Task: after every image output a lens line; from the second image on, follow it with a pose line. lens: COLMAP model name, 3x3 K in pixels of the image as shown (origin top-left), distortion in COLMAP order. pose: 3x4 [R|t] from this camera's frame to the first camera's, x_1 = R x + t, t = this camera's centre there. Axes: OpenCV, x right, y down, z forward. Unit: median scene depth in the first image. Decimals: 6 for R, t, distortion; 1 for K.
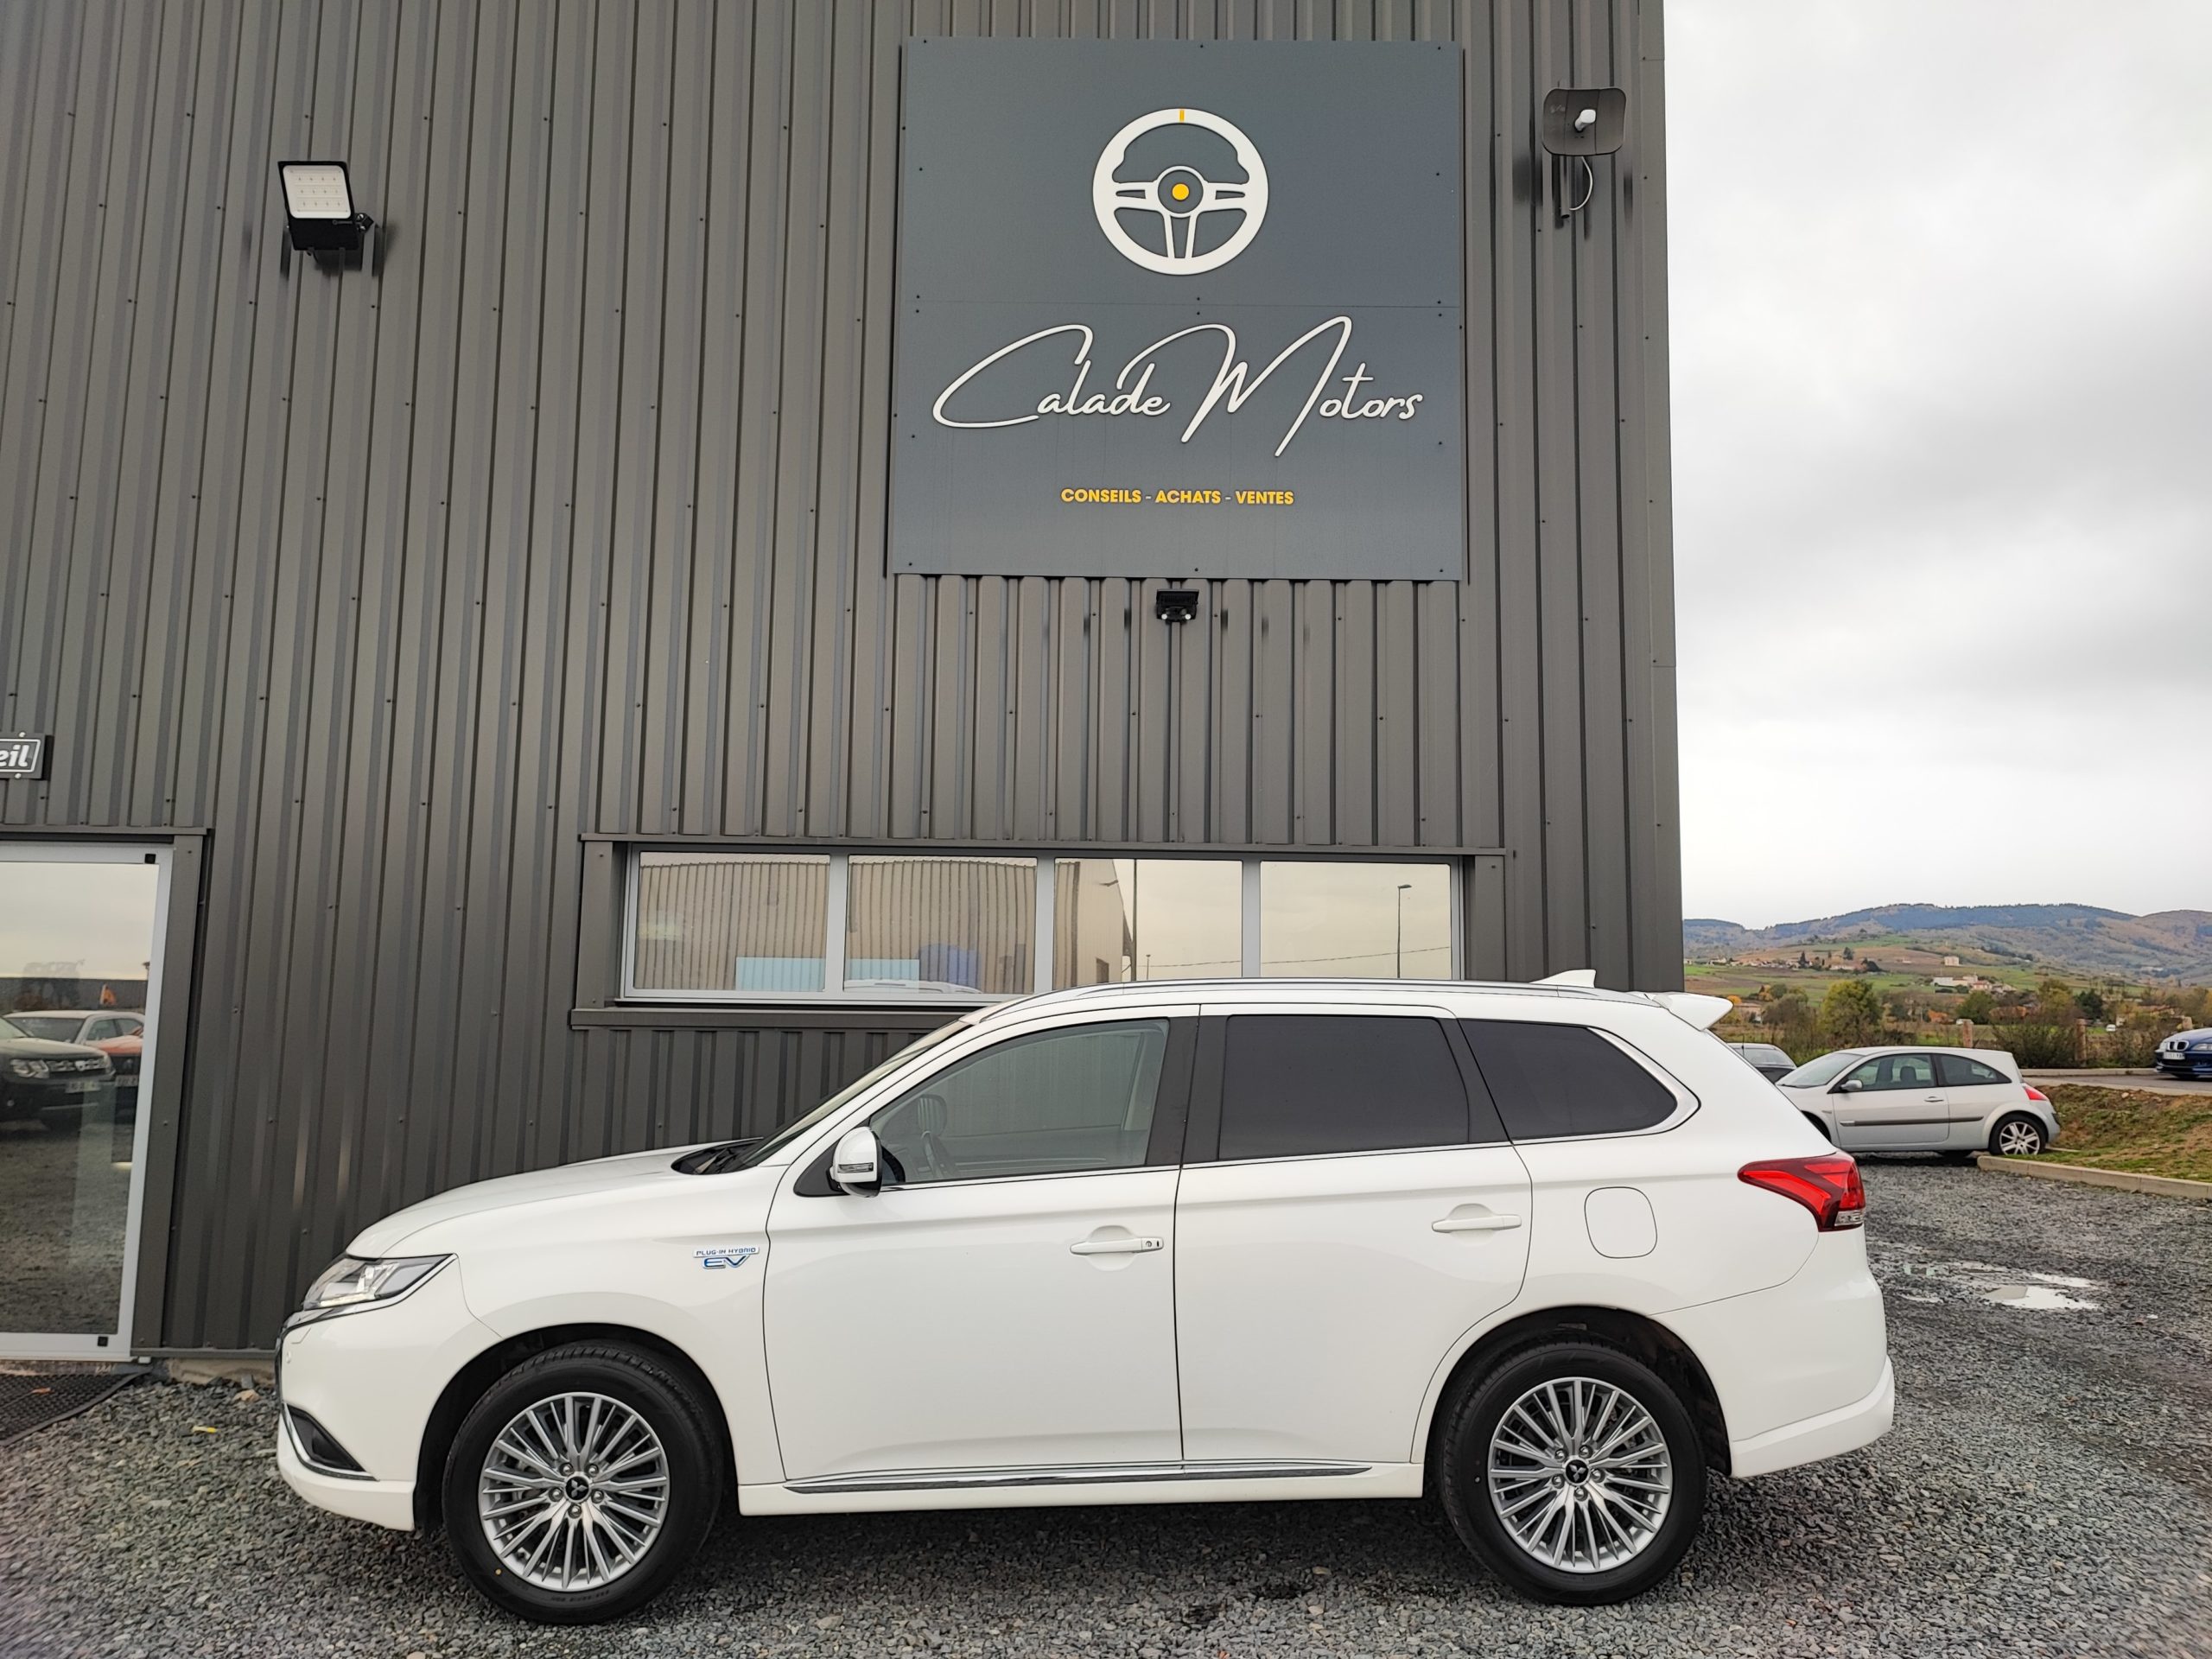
lens RADIAL K [[1506.1, 0, 1073.3], [0, 1506.1, 830.2], [0, 0, 1]] dist [0.037512, -0.031871]
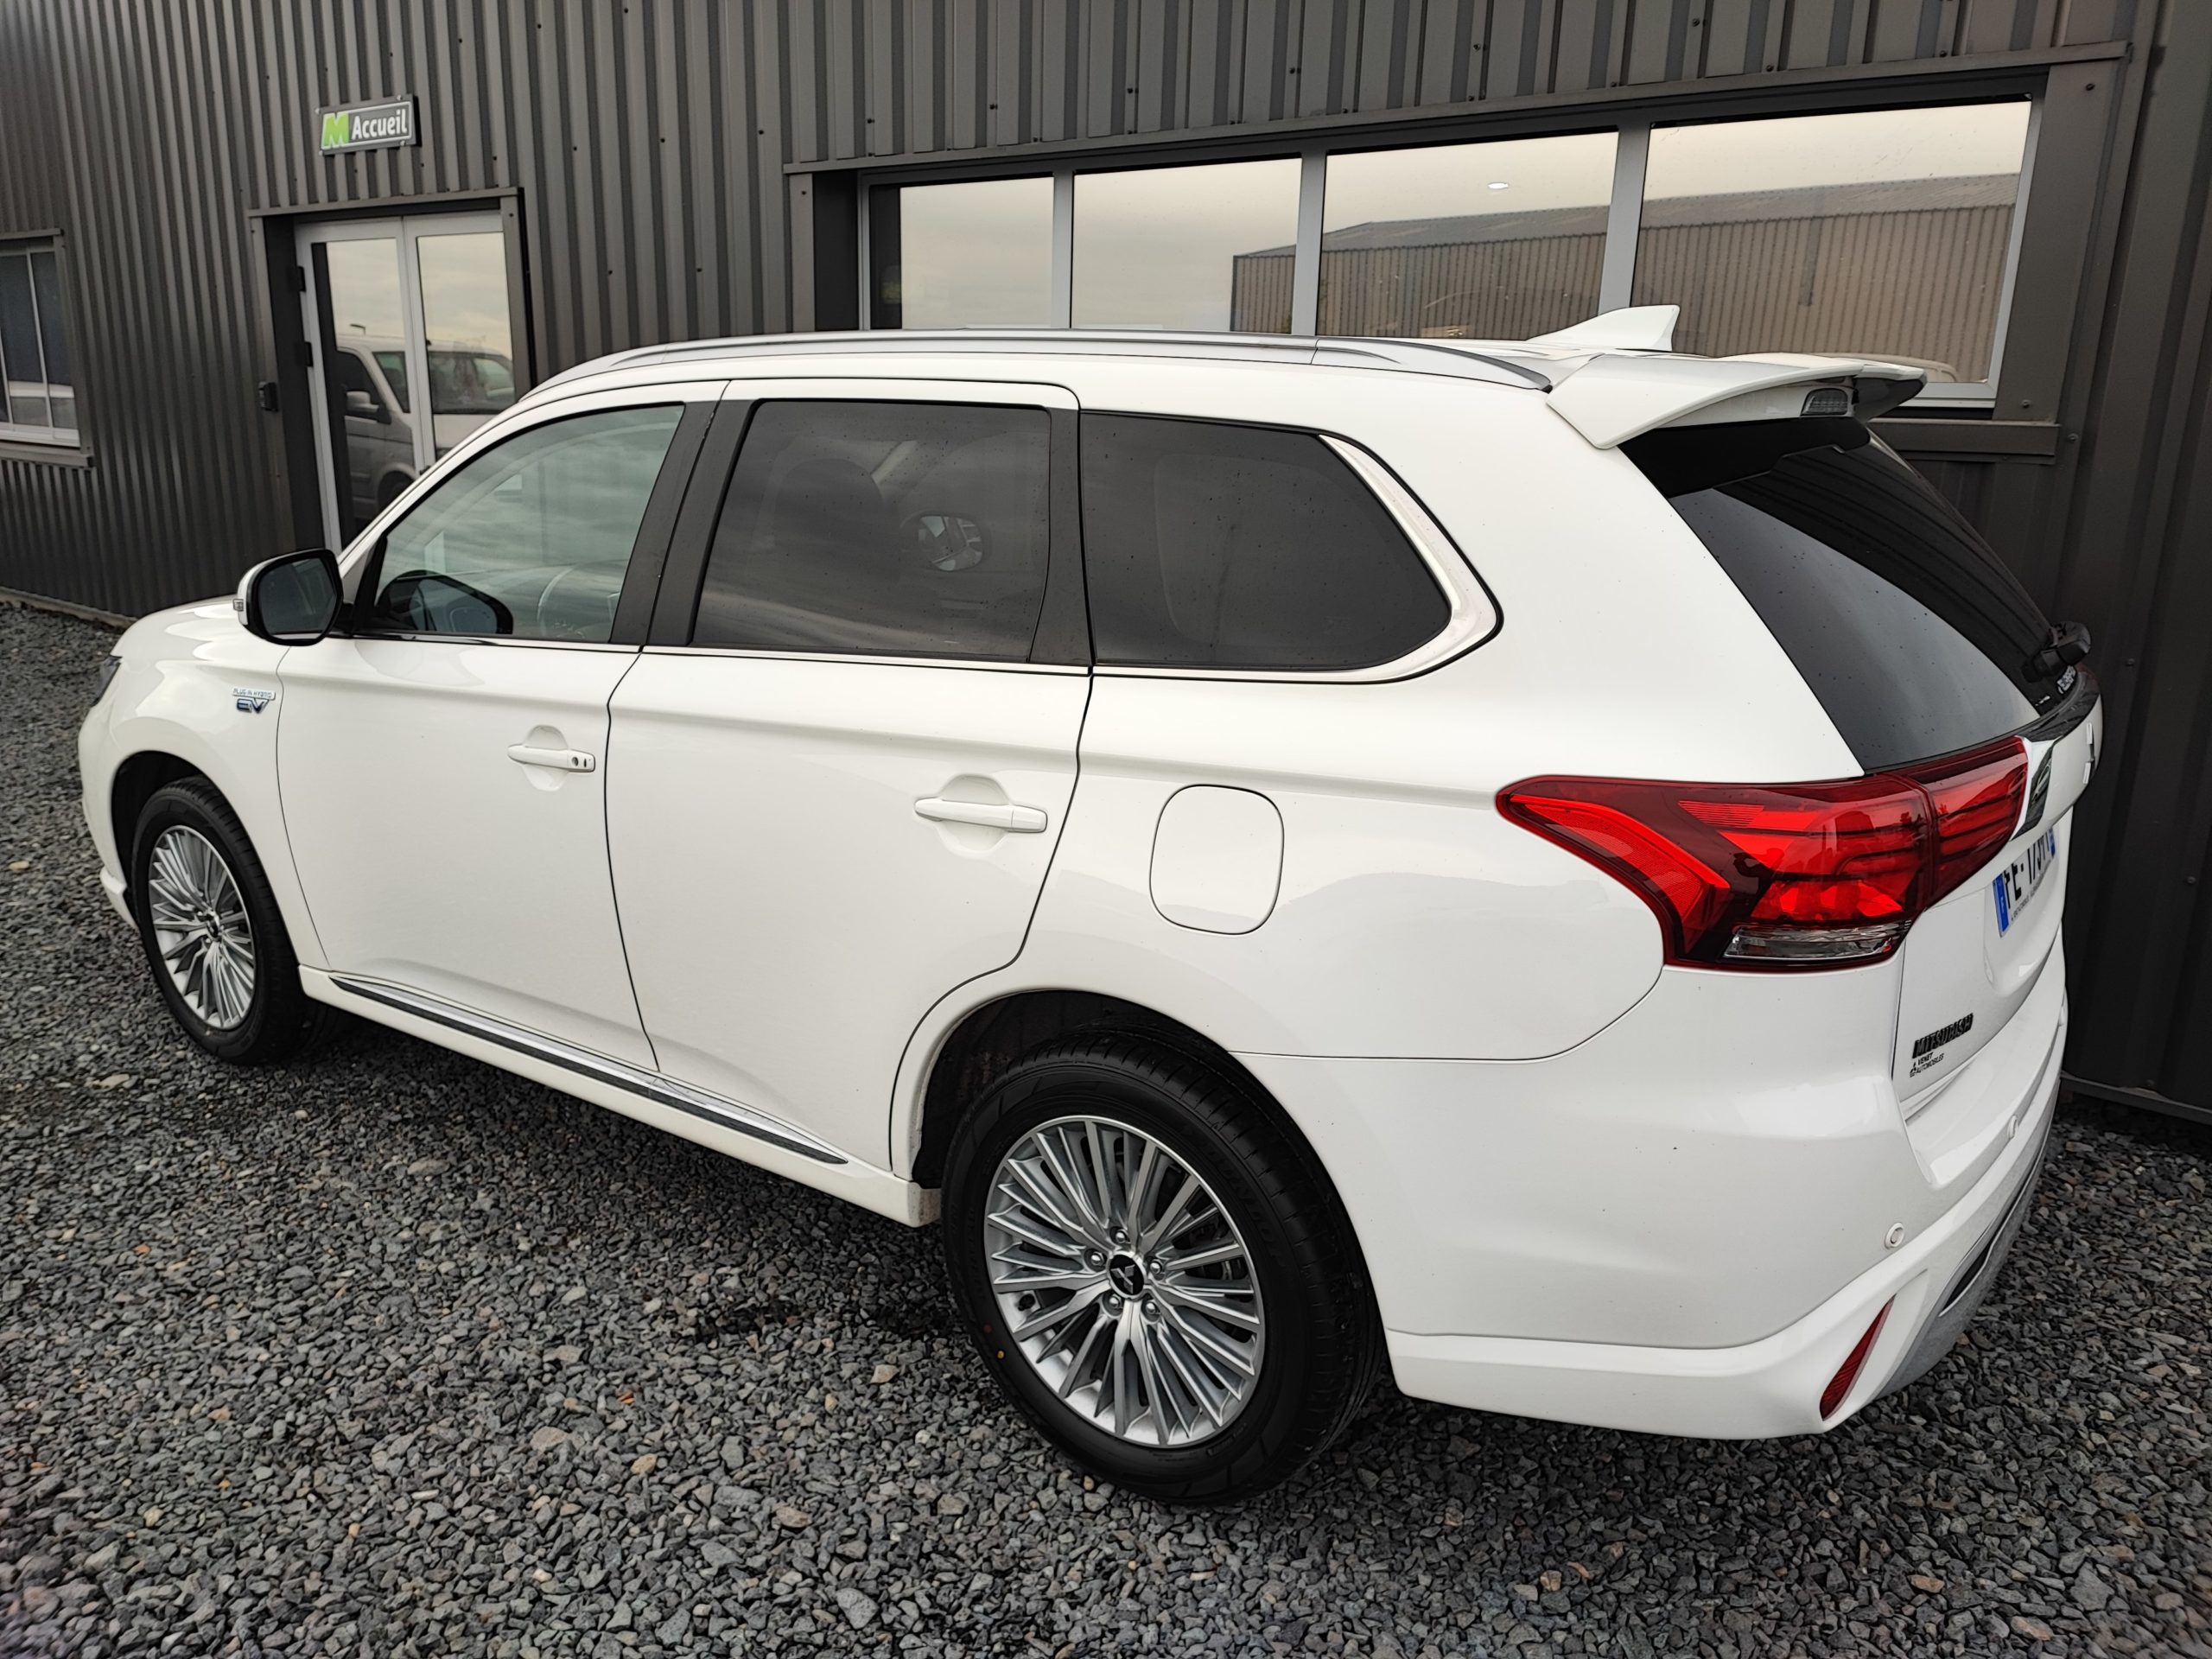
lens RADIAL K [[1591.3, 0, 1106.0], [0, 1591.3, 829.5], [0, 0, 1]] dist [0.044463, -0.039245]
pose [[0.793699, 0.166219, -0.585160, 0.357451], [0.061440, 0.935120, 0.348964, 0.043883], [0.605200, -0.312925, 0.731991, 0.358016]]
